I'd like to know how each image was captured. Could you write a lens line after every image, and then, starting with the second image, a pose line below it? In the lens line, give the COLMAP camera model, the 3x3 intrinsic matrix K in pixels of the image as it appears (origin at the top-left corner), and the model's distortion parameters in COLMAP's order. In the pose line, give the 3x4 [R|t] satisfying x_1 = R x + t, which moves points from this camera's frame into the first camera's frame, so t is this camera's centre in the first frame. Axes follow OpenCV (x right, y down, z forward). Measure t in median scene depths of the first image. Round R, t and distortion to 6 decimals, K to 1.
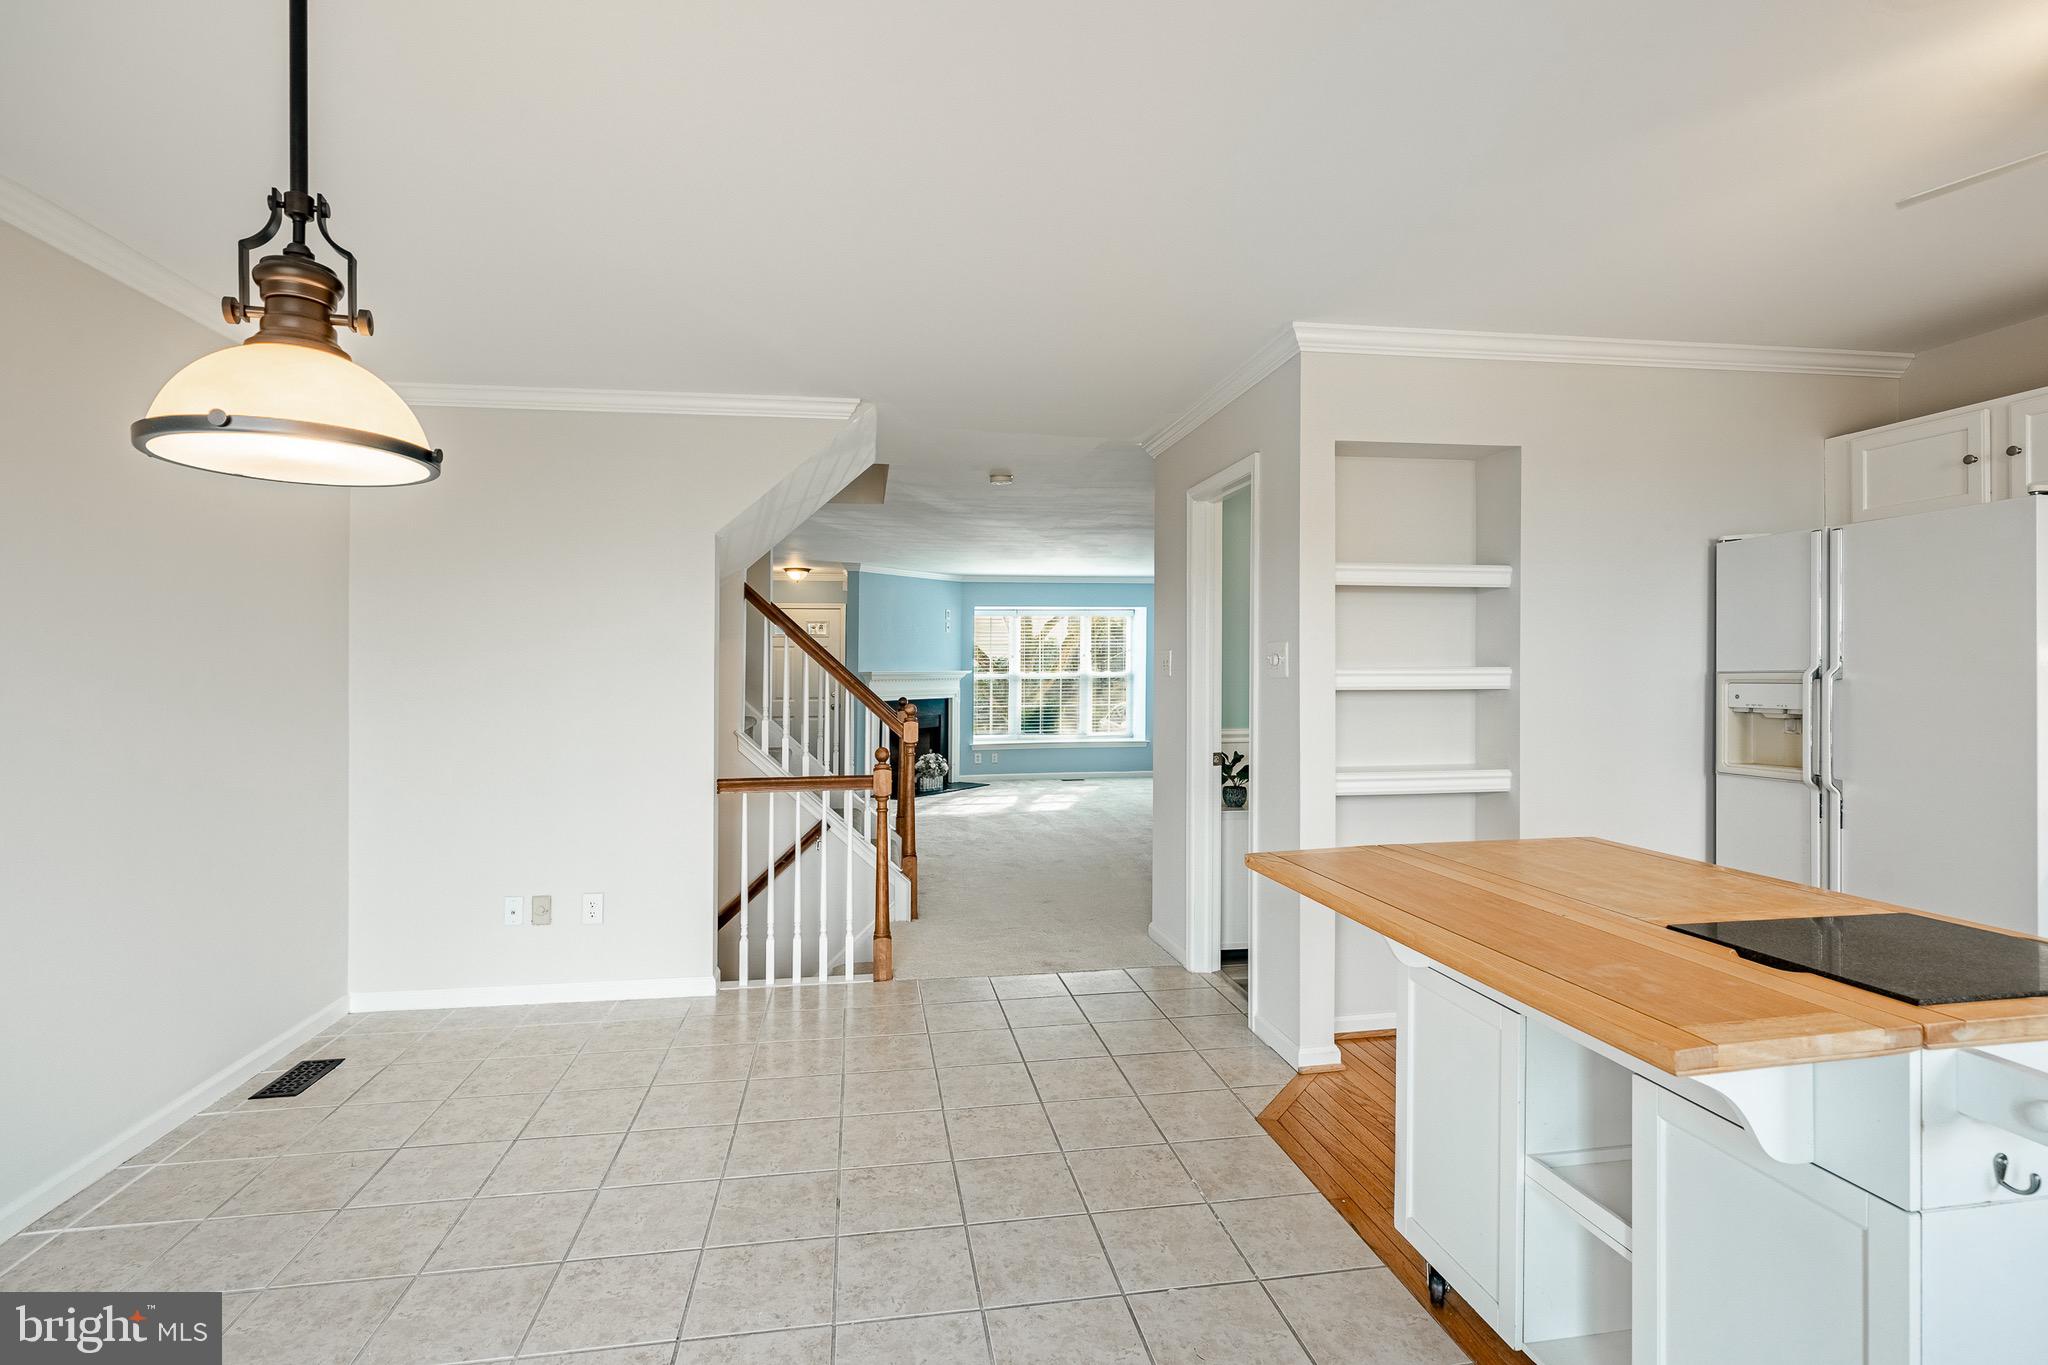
lens RADIAL K [[959.2, 0, 994.7], [0, 959.2, 662.8], [0, 0, 1]] dist [-0.002951, 0.000413]
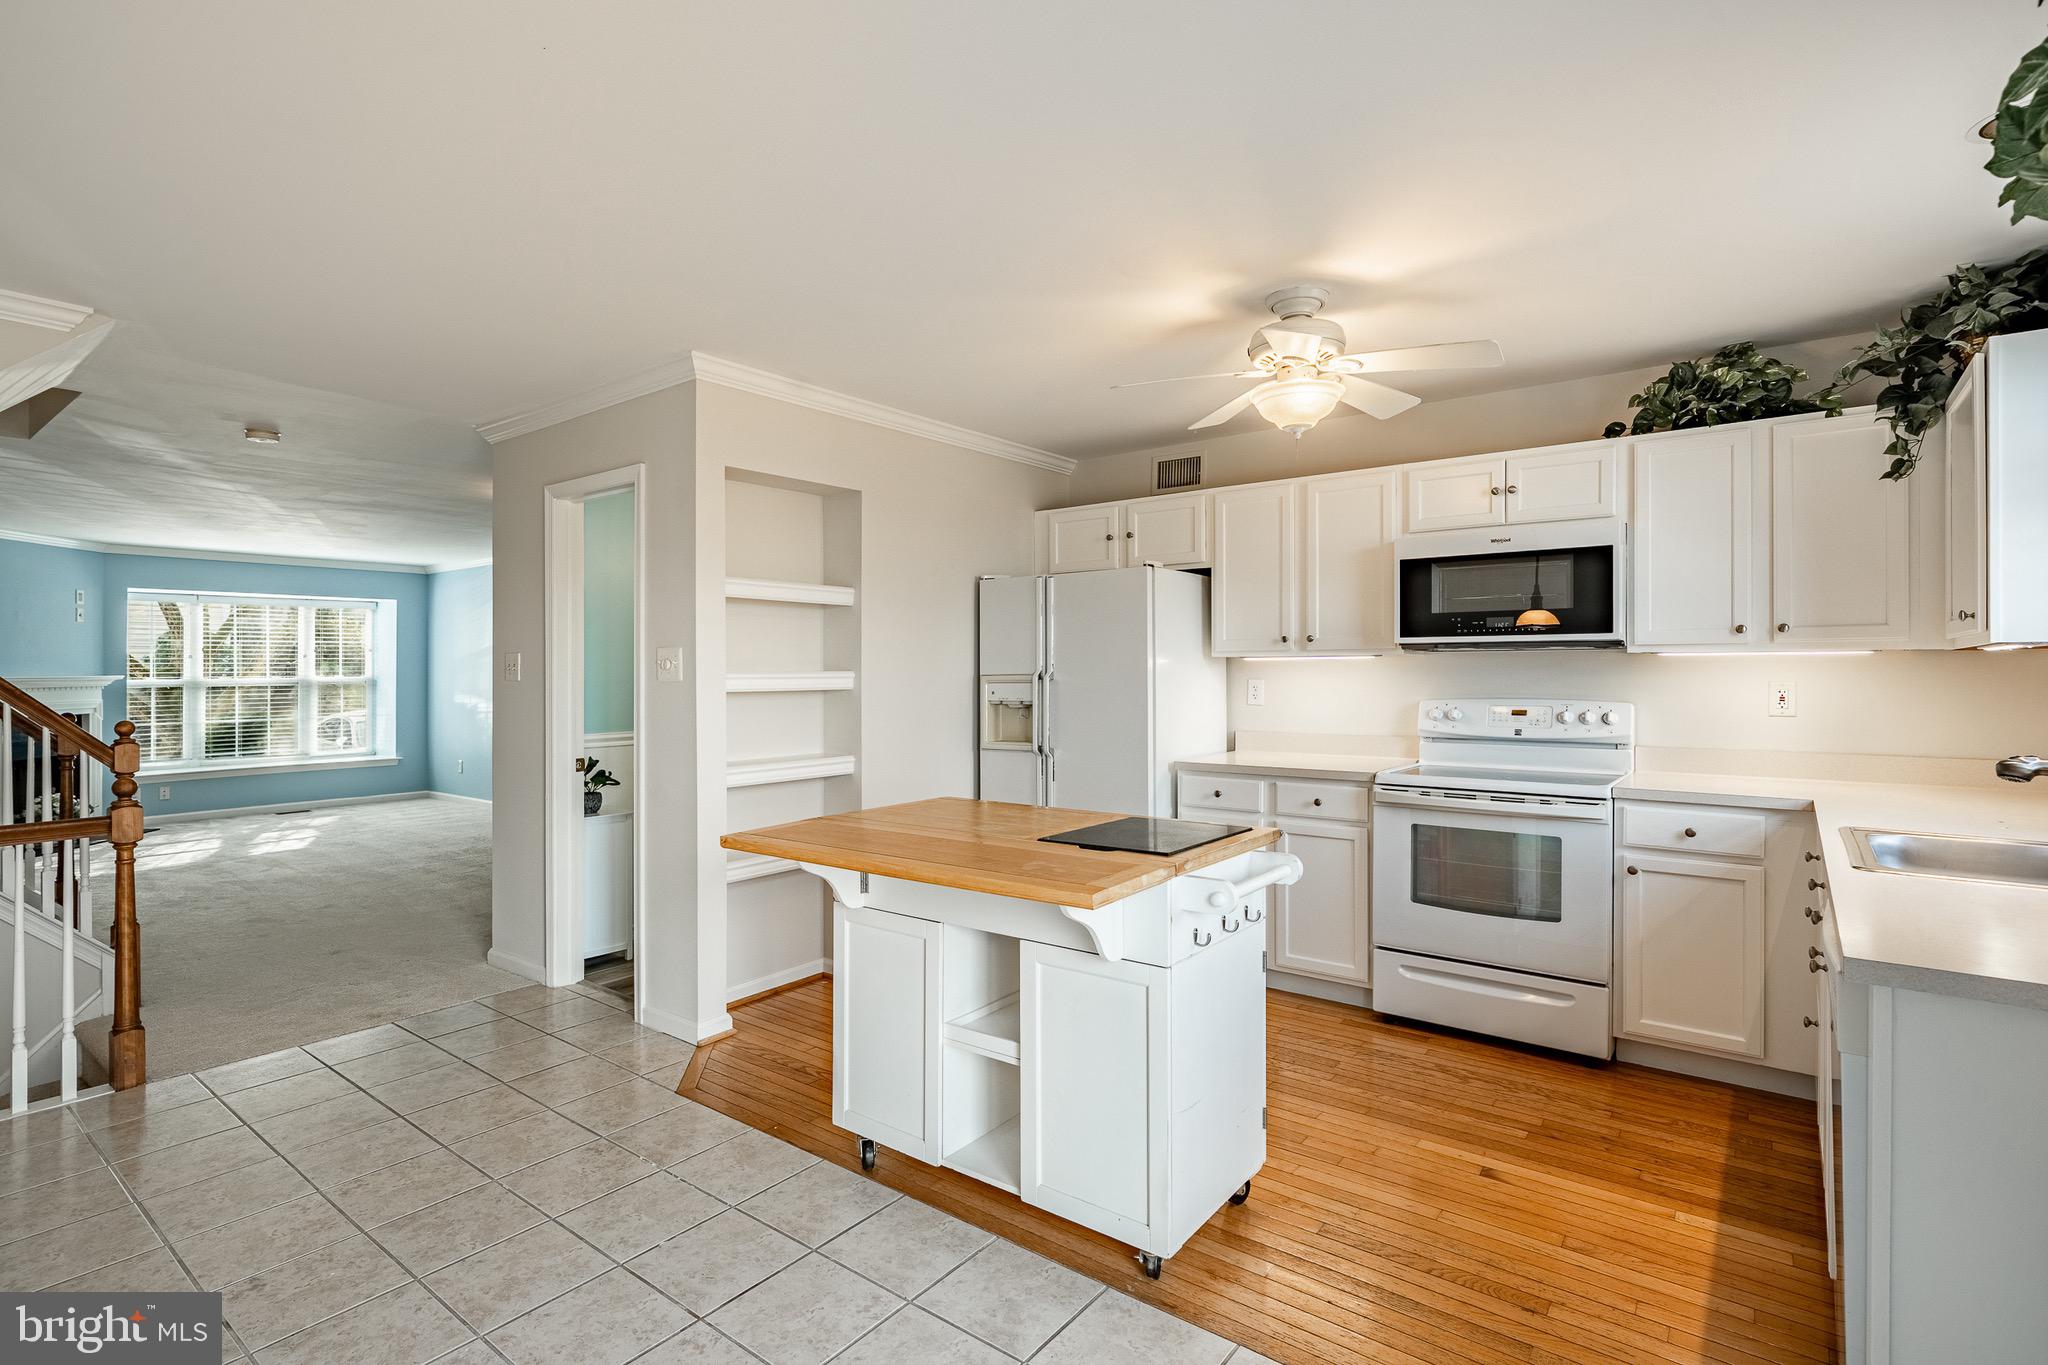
lens RADIAL K [[1007.2, 0, 1022.7], [0, 1007.2, 664.5], [0, 0, 1]] dist [-0.001781, -0.000398]
pose [[0.717174, 0.004474, 0.696879, -0.162687], [-0.003759, 0.999990, -0.002551, -0.001446], [-0.696884, -0.000790, 0.717184, -0.053916]]
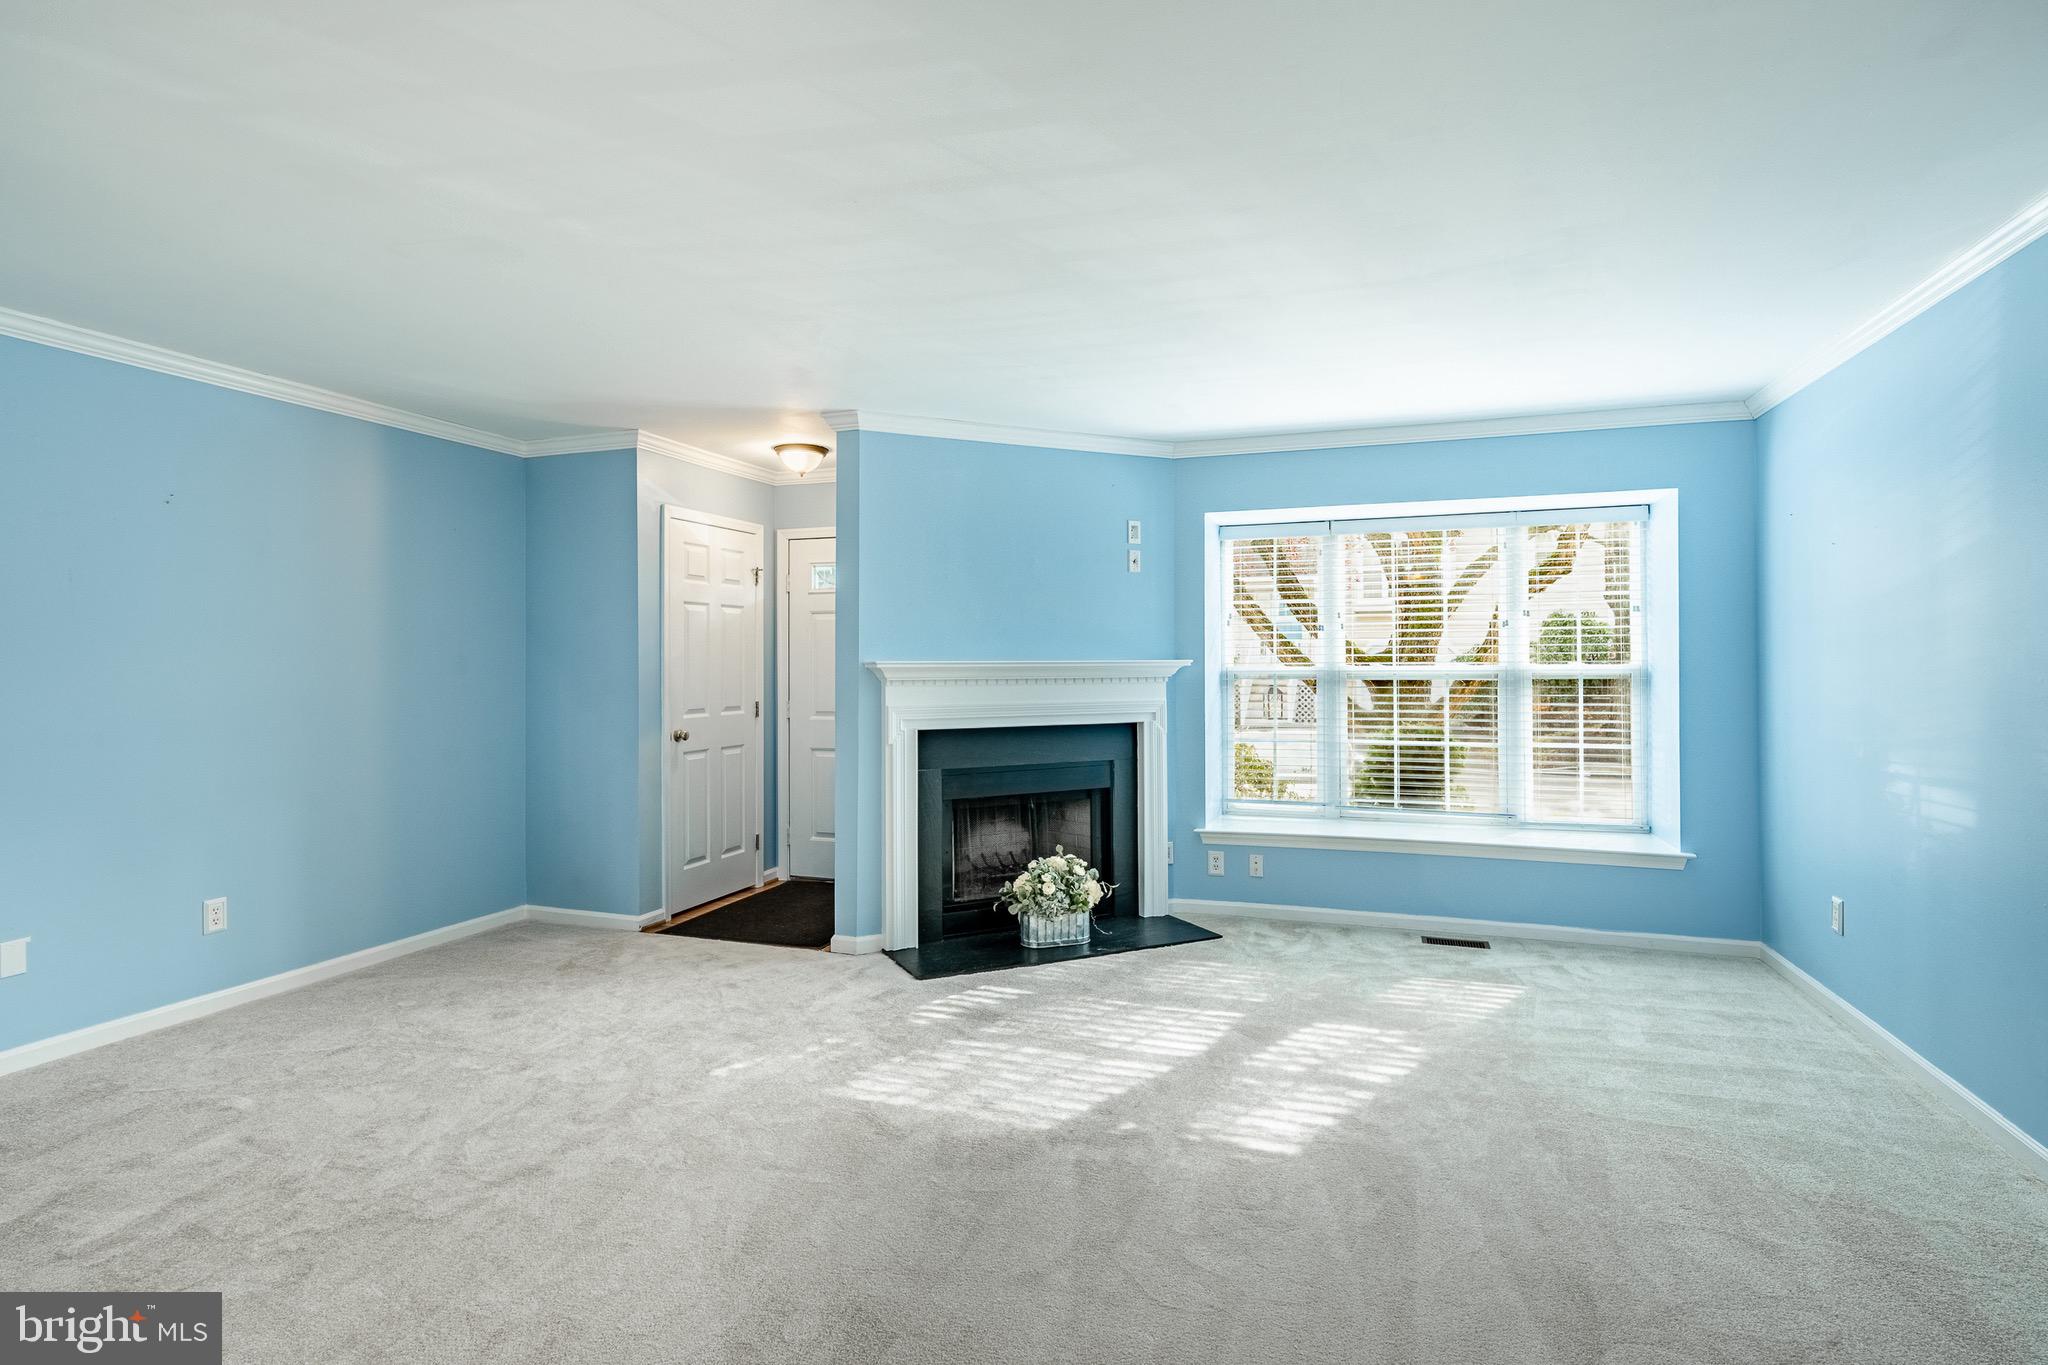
lens RADIAL K [[1019.6, 0, 1015.6], [0, 1019.6, 640.9], [0, 0, 1]] dist [-0.002445, -0.000812]
pose [[0.882434, -0.008269, -0.470364, 0.290983], [0.002484, 0.999913, -0.012919, 0.013035], [0.470430, 0.010231, 0.882378, 1.349731]]
